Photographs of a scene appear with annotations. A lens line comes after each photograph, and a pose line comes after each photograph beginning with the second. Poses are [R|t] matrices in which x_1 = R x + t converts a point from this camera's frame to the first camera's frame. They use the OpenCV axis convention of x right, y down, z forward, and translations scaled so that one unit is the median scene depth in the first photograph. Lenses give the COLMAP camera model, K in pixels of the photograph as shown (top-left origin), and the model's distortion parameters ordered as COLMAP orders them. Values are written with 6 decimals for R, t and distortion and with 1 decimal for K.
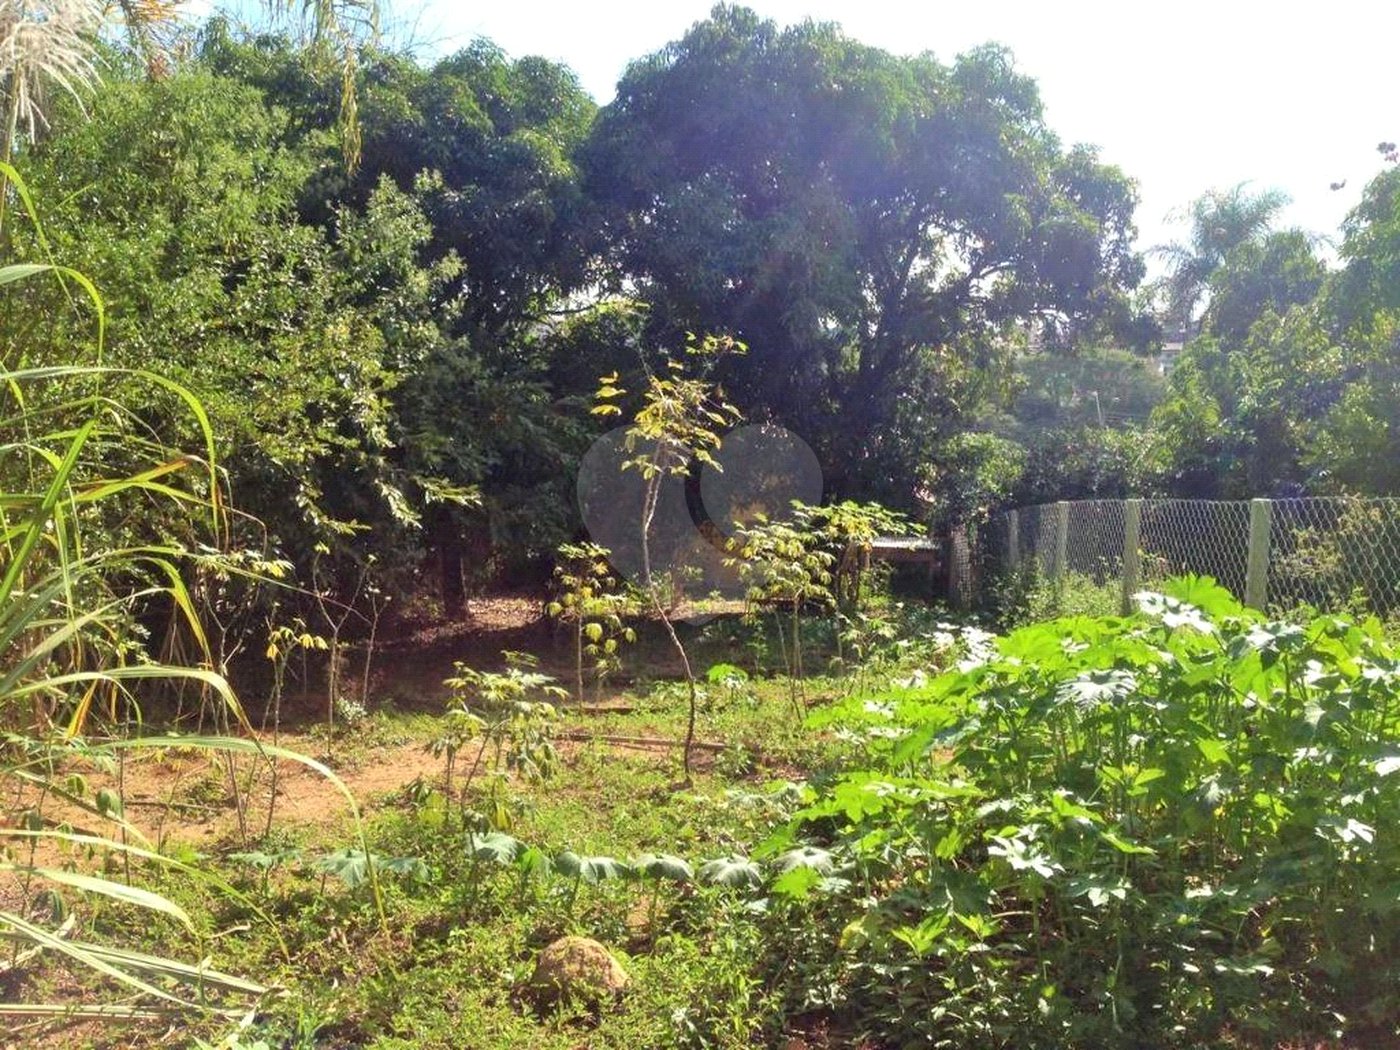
lens RADIAL K [[1305.8, 0, 697.9], [0, 1305.8, 495.5], [0, 0, 1]] dist [0.087328, -0.072511]
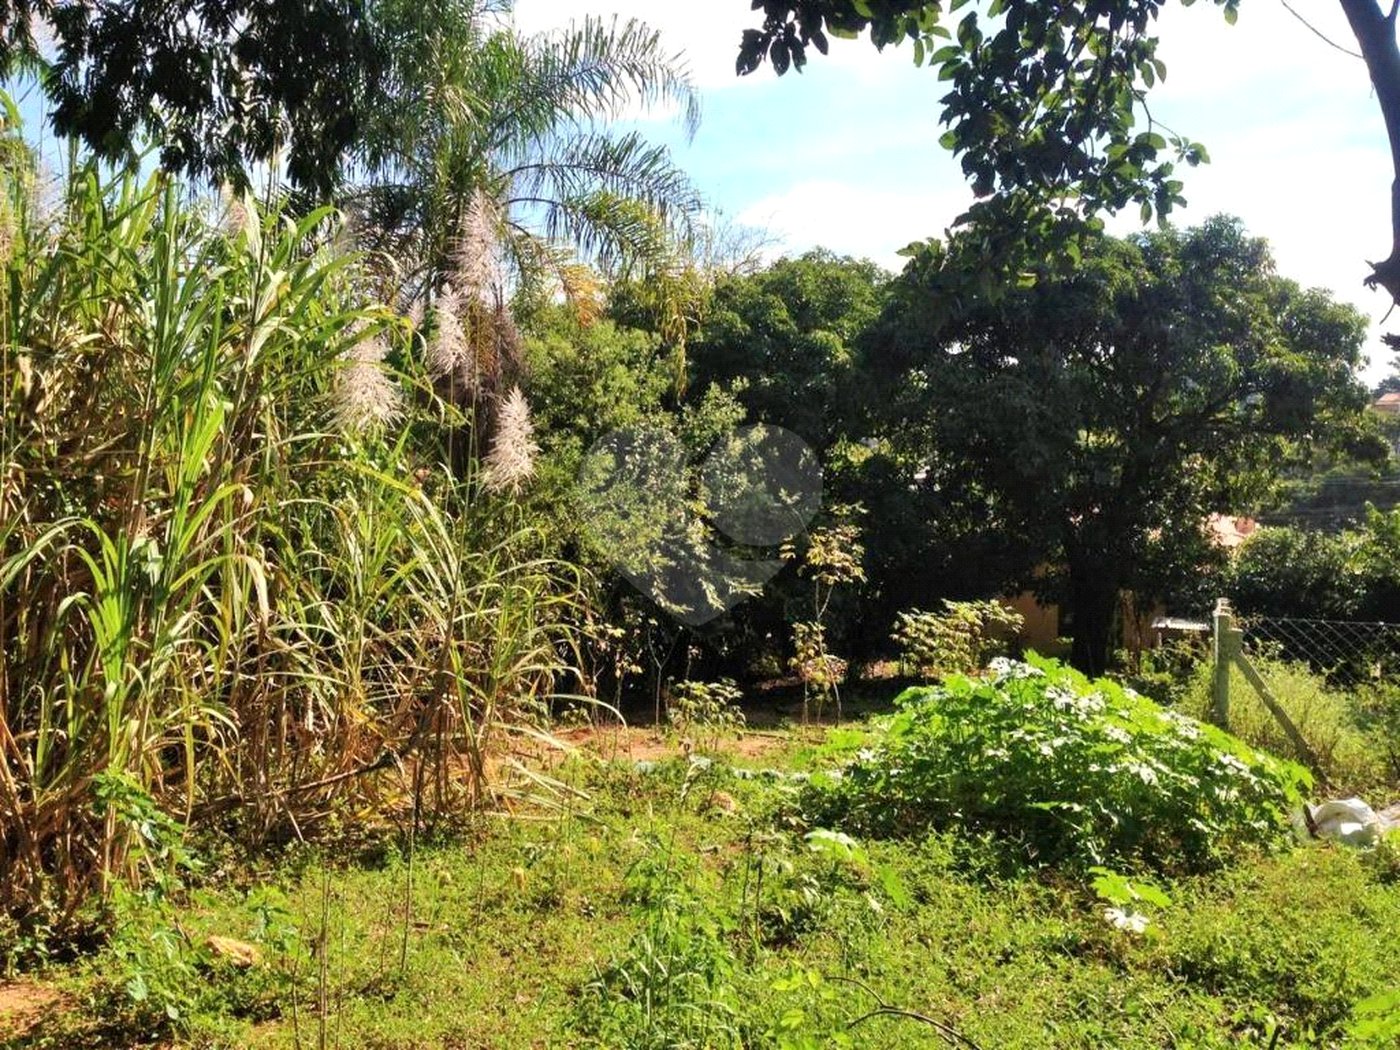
lens RADIAL K [[1305.8, 0, 697.9], [0, 1305.8, 495.5], [0, 0, 1]] dist [0.087328, -0.072511]
pose [[0.951582, -0.005426, -0.307348, 0.225358], [-0.010274, 0.998724, -0.049442, -0.031831], [0.307224, 0.050205, 0.950312, -0.484806]]
